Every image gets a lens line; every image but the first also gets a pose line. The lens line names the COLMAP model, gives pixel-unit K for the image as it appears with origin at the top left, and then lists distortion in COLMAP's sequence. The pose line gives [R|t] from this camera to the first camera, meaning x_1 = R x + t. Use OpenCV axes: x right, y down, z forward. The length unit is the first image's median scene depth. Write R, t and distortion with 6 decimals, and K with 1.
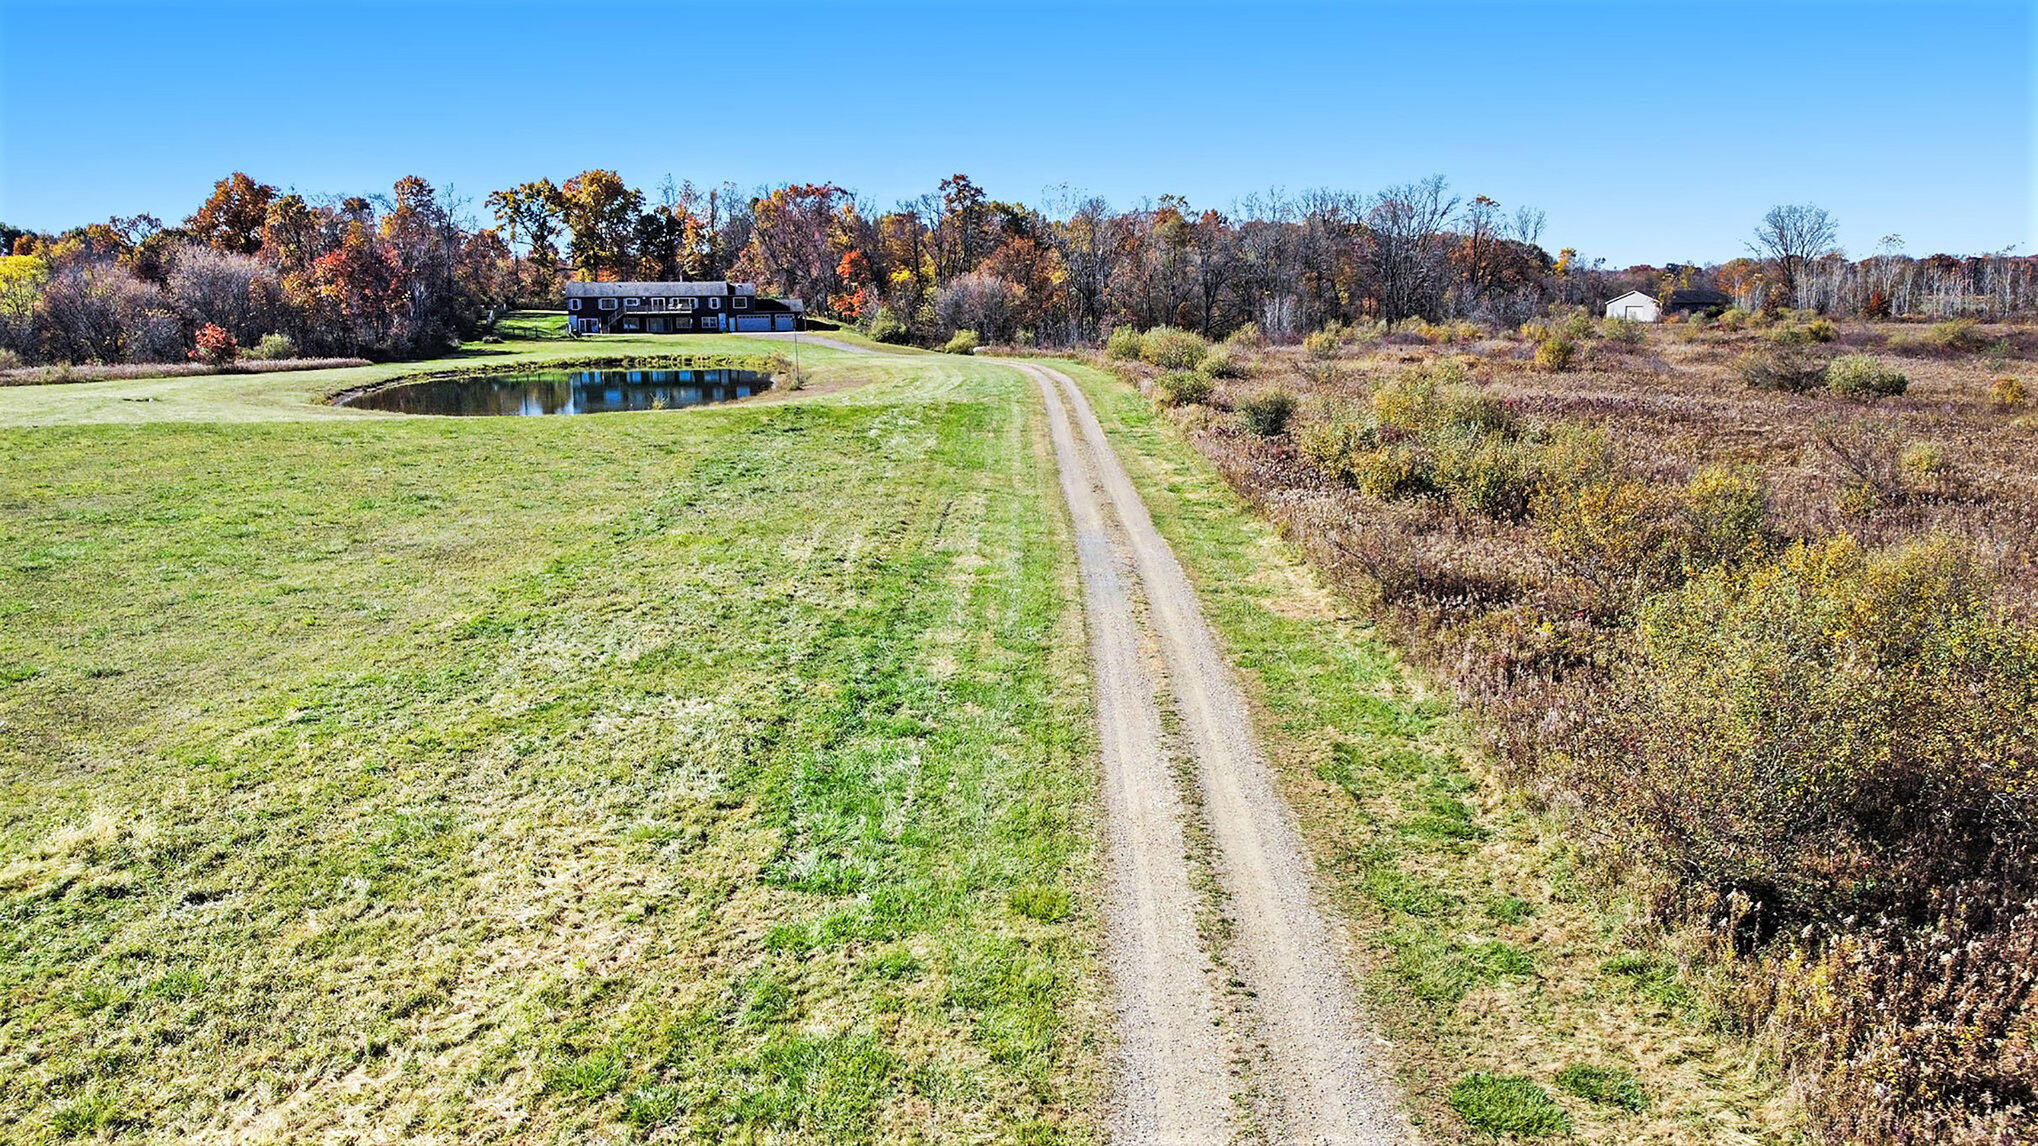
lens RADIAL K [[1529.8, 0, 1020.8], [0, 1529.8, 561.5], [0, 0, 1]] dist [-0.002225, 0.000961]
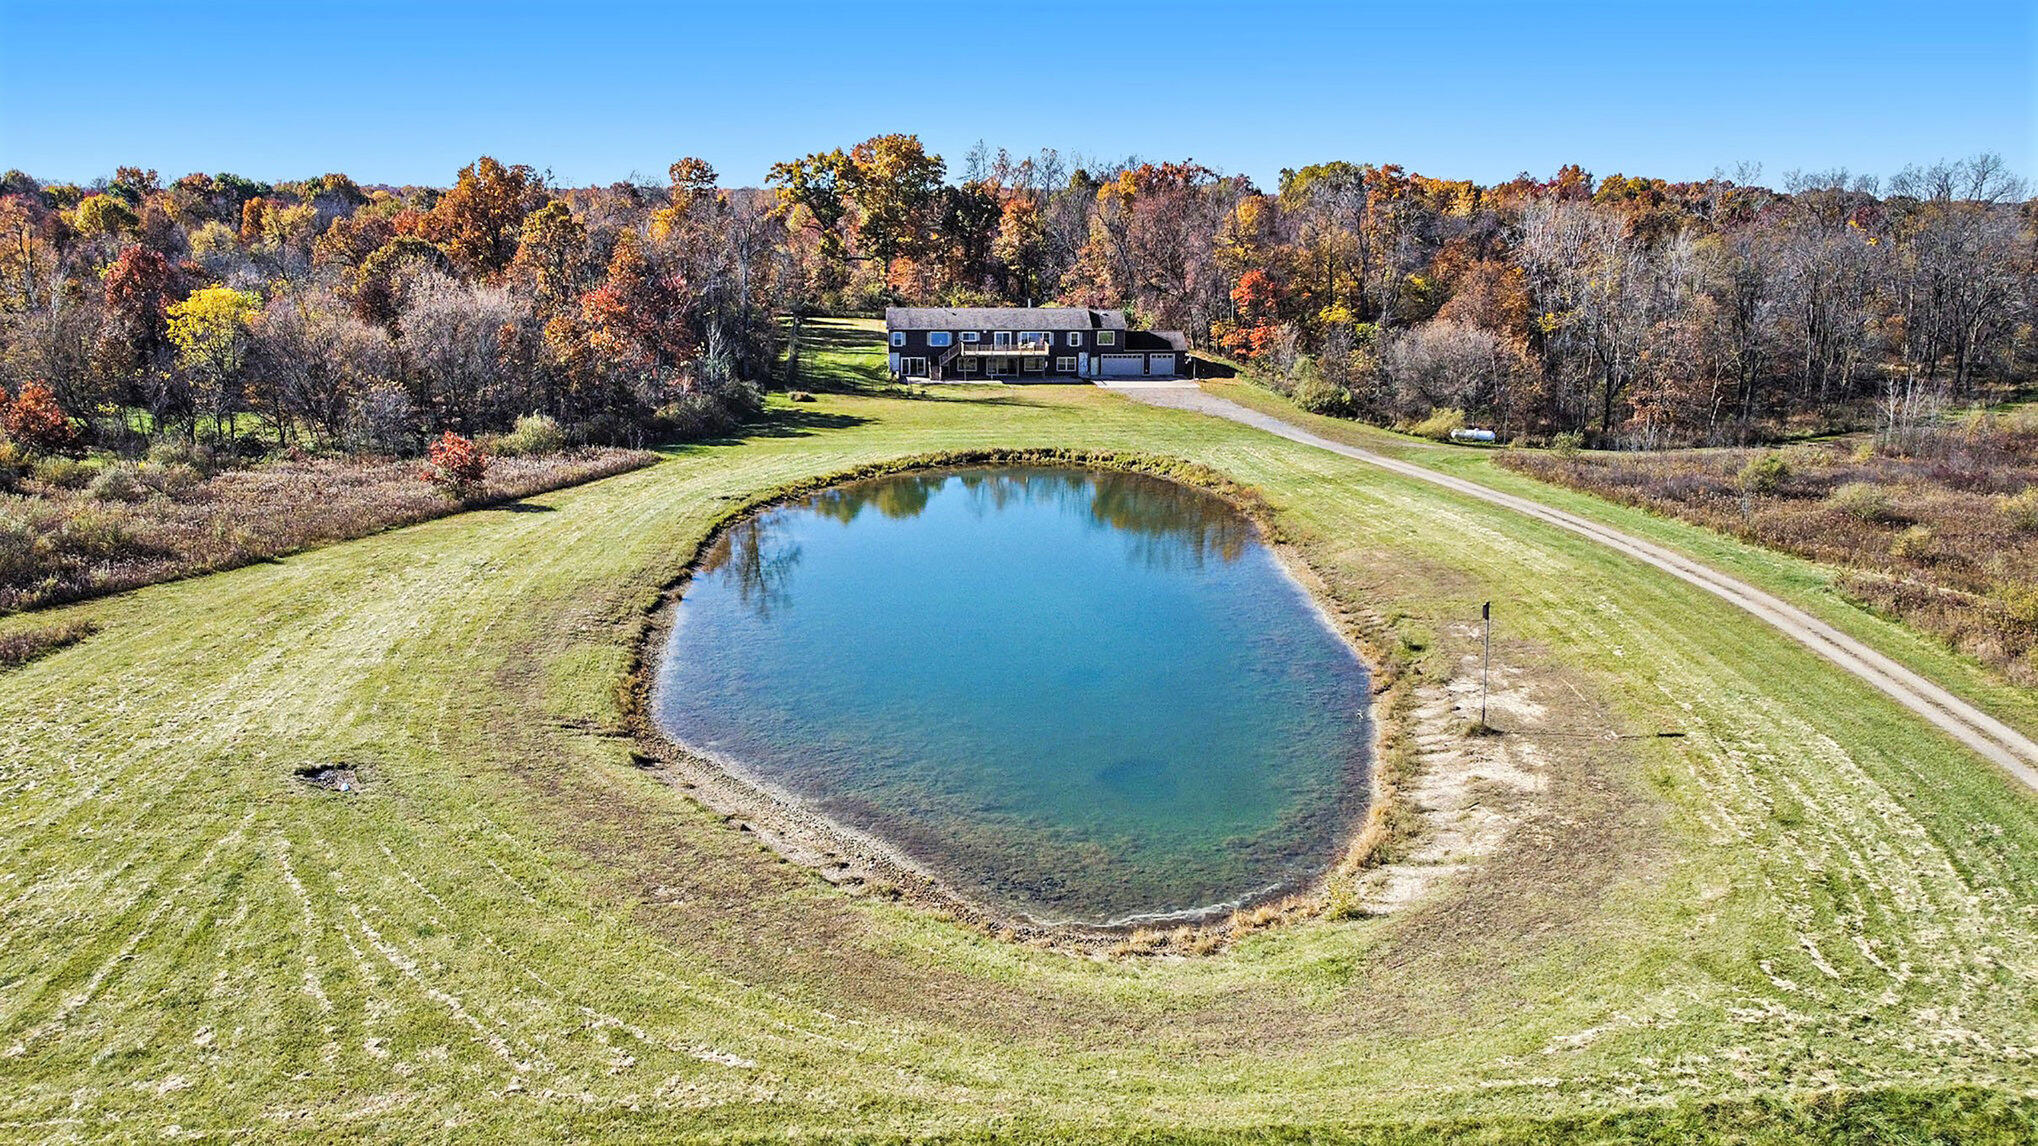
lens RADIAL K [[1529.8, 0, 1011.7], [0, 1529.8, 577.2], [0, 0, 1]] dist [-0.002225, 0.000961]
pose [[0.990134, 0.049584, -0.131059, -0.119680], [-0.040914, 0.996843, 0.068043, -0.096643], [0.134019, -0.062009, 0.989037, 0.223926]]
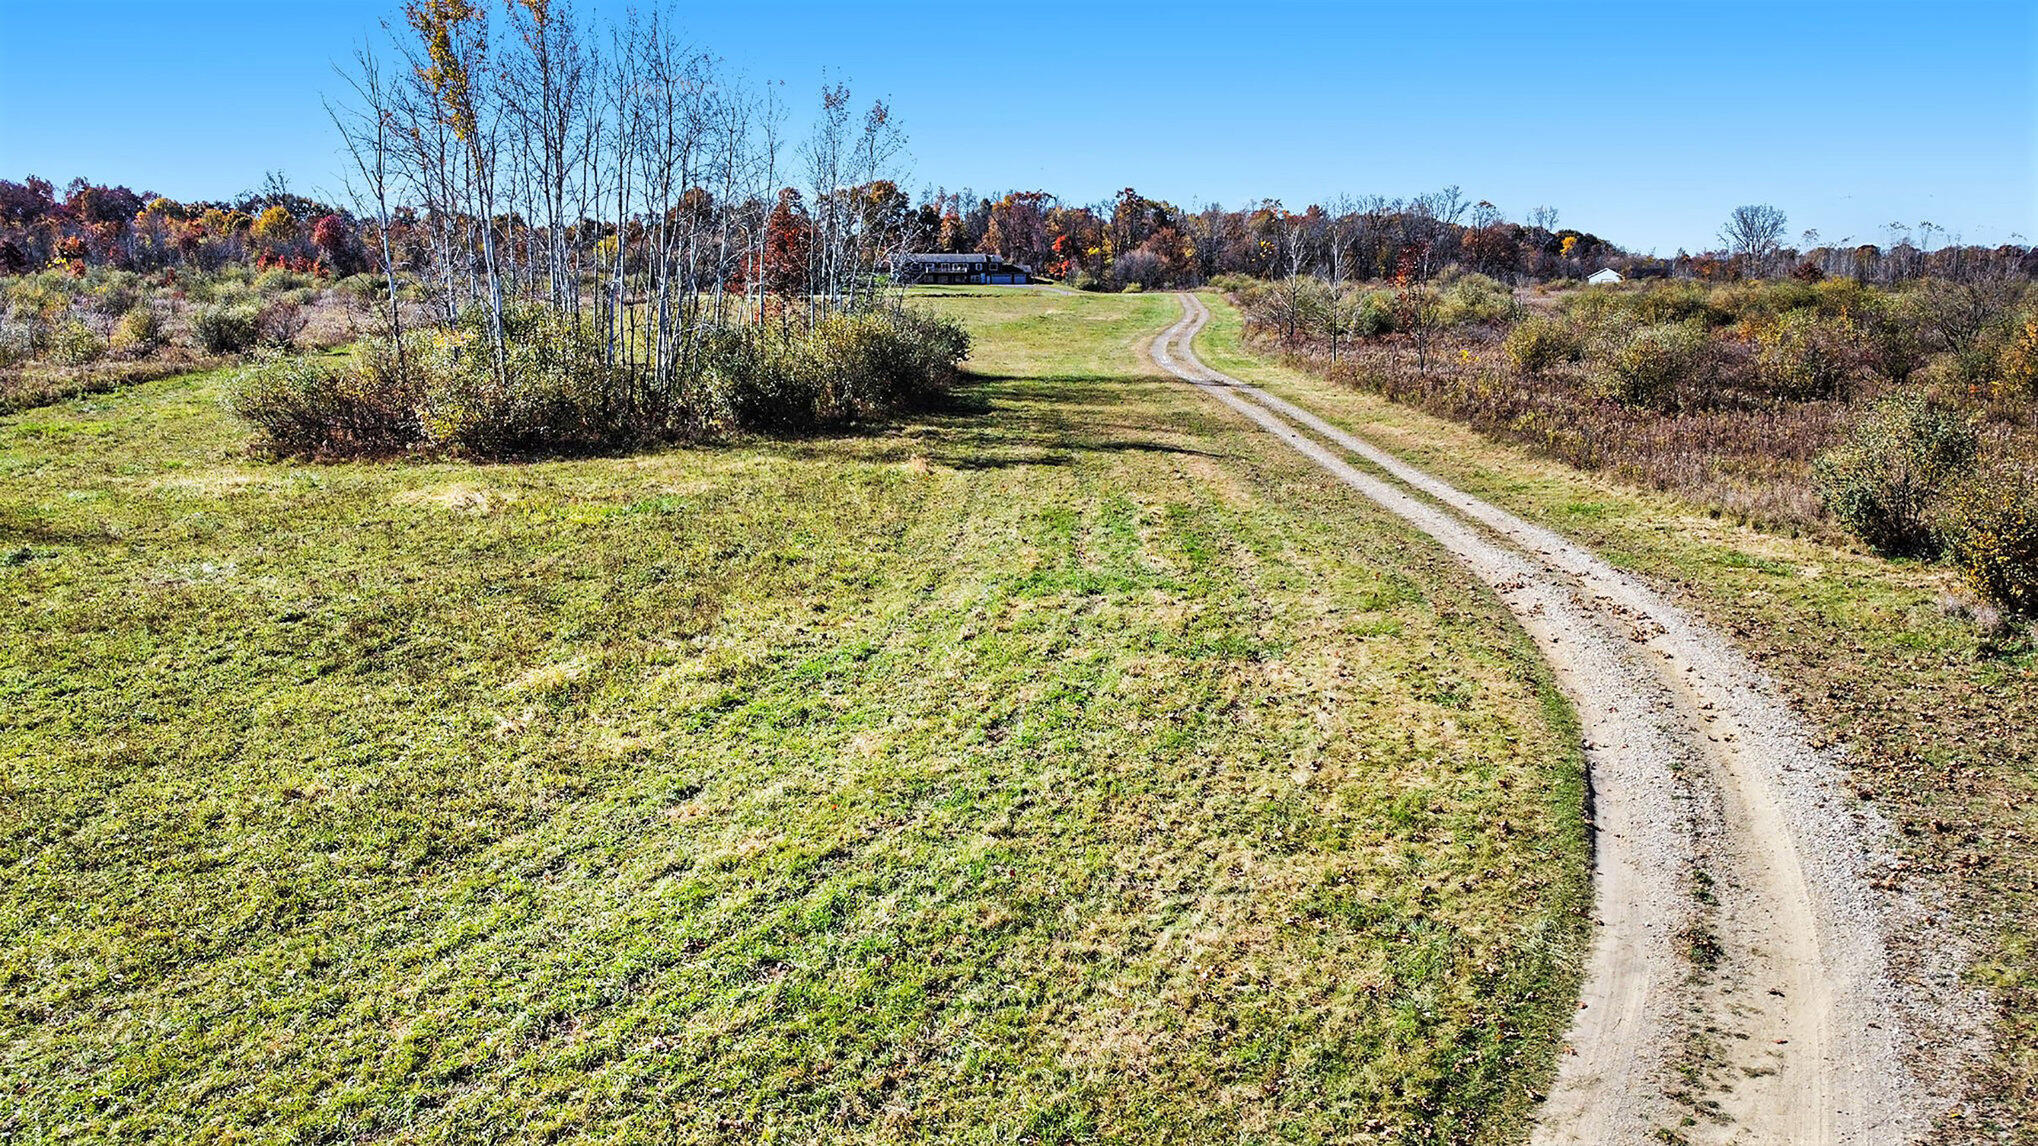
lens RADIAL K [[1529.8, 0, 1017.7], [0, 1529.8, 576.0], [0, 0, 1]] dist [-0.002225, 0.000961]
pose [[0.995878, 0.027214, -0.086522, -0.006807], [-0.025576, 0.999473, 0.019987, 0.123505], [0.087020, -0.017692, 0.996049, -0.610963]]
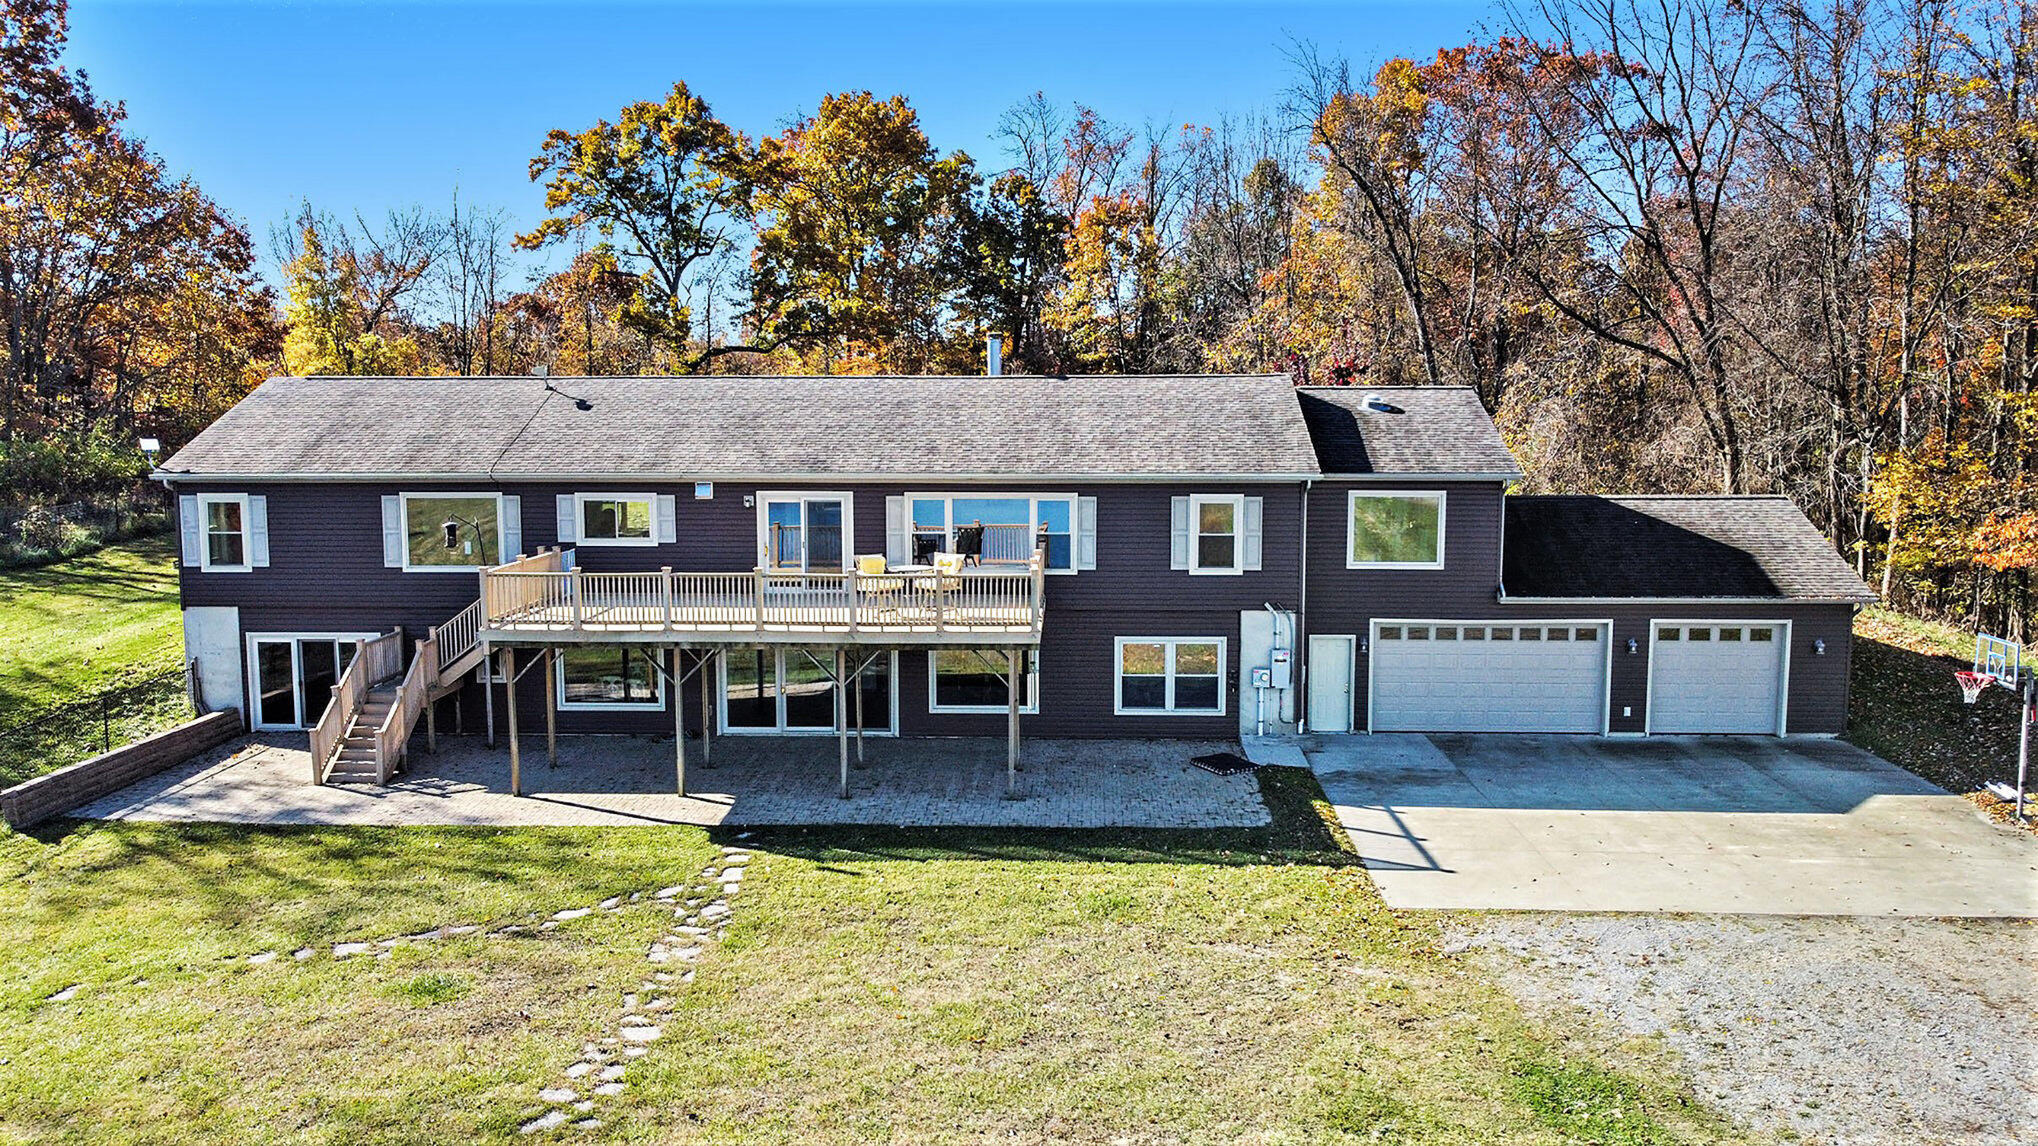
lens RADIAL K [[1529.8, 0, 1016.7], [0, 1529.8, 560.2], [0, 0, 1]] dist [-0.002225, 0.000961]
pose [[0.966226, 0.035319, -0.255265, -0.174573], [-0.053382, 0.996509, -0.064184, -0.150132], [0.252107, 0.075643, 0.964738, 0.827937]]
